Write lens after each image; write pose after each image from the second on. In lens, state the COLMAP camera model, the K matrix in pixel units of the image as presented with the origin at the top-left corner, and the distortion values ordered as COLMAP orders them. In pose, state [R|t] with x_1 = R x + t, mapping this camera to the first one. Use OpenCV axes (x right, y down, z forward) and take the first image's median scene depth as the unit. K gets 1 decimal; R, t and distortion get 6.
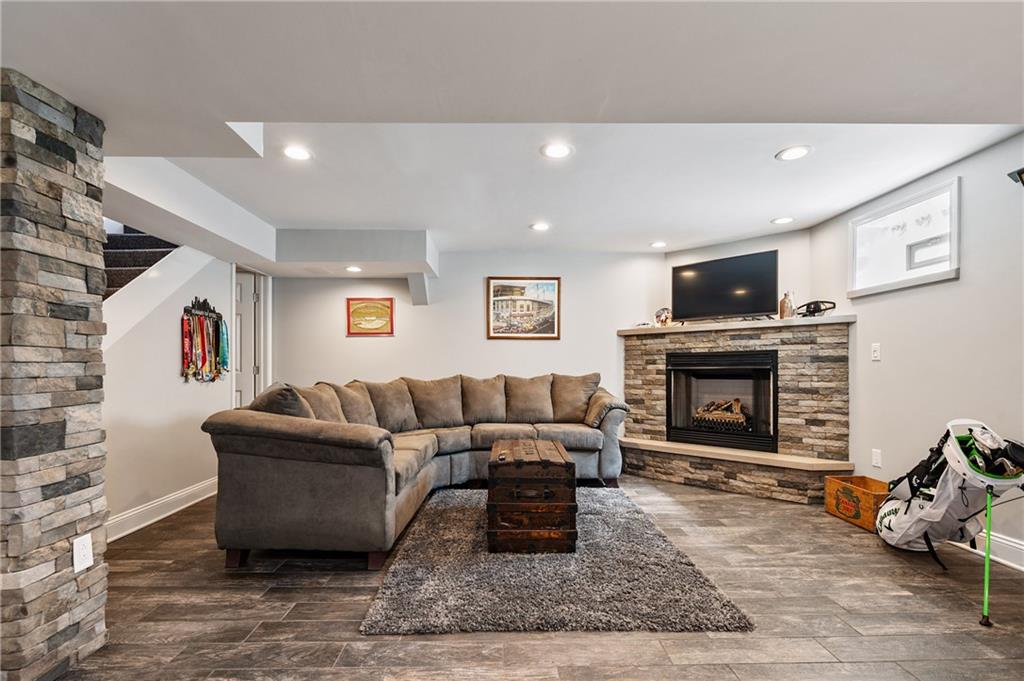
lens RADIAL K [[459.0, 0, 512.5], [0, 459.0, 371.8], [0, 0, 1]] dist [0.001109, -0.000284]
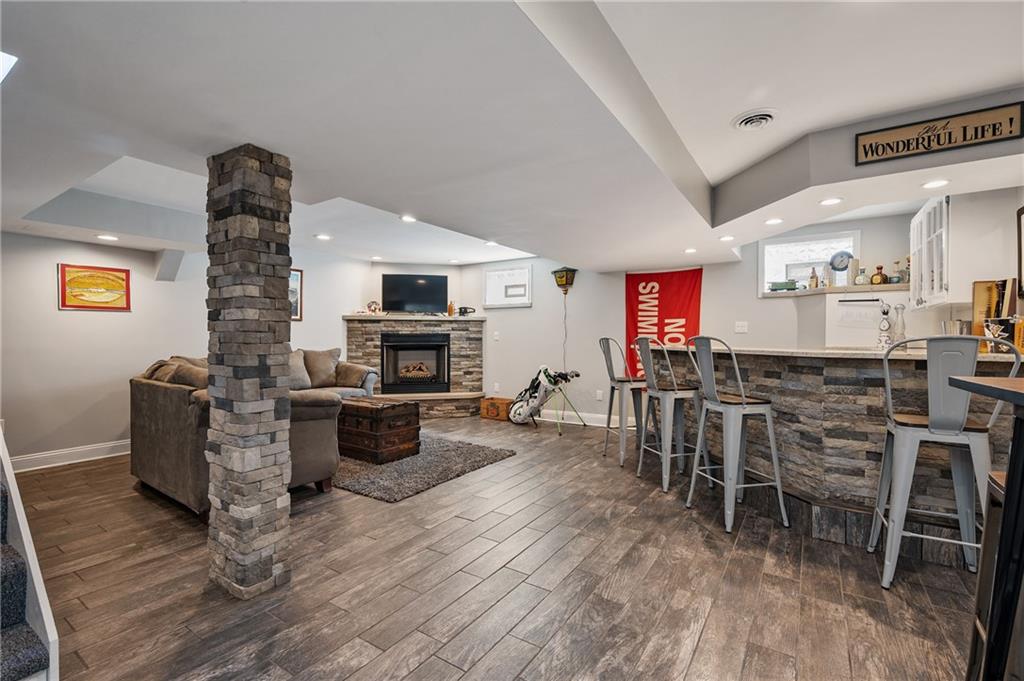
lens RADIAL K [[459.0, 0, 503.1], [0, 459.0, 339.4], [0, 0, 1]] dist [0.001109, -0.000284]
pose [[0.572365, -0.002933, 0.819994, -0.759416], [0.003818, 0.999992, 0.000912, -0.026638], [-0.819990, 0.002609, 0.572372, -0.174805]]
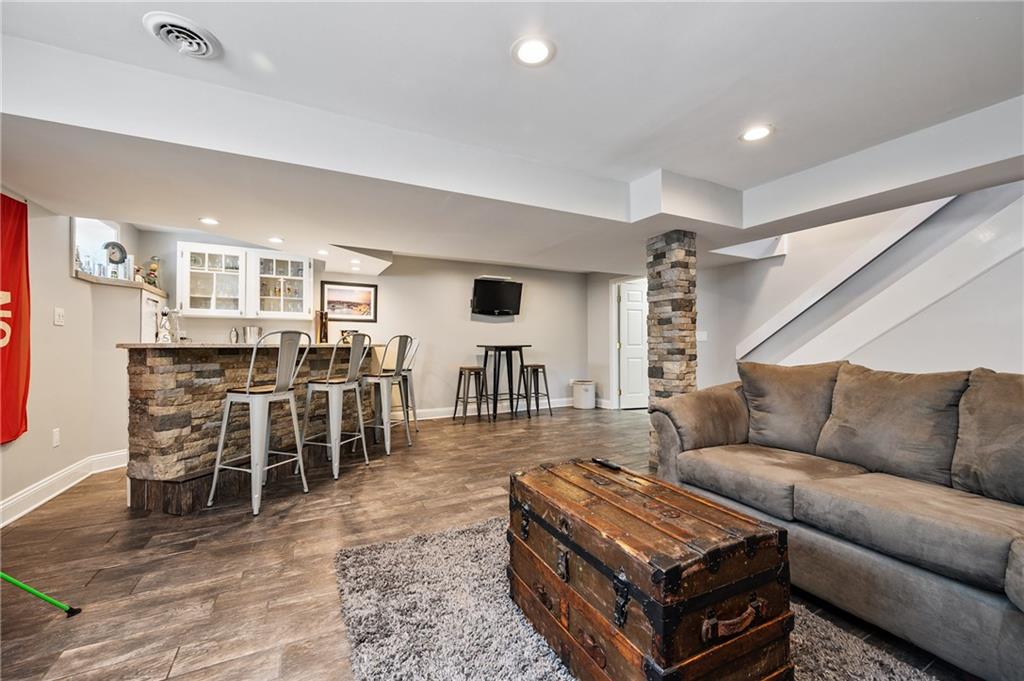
lens RADIAL K [[393.3, 0, 510.9], [0, 393.3, 338.2], [0, 0, 1]] dist [0.000867, 0.000054]
pose [[-0.894166, -0.002397, -0.447729, 0.285266], [-0.002754, 0.999996, 0.000146, -0.018088], [0.447727, 0.001364, -0.894169, 1.068997]]
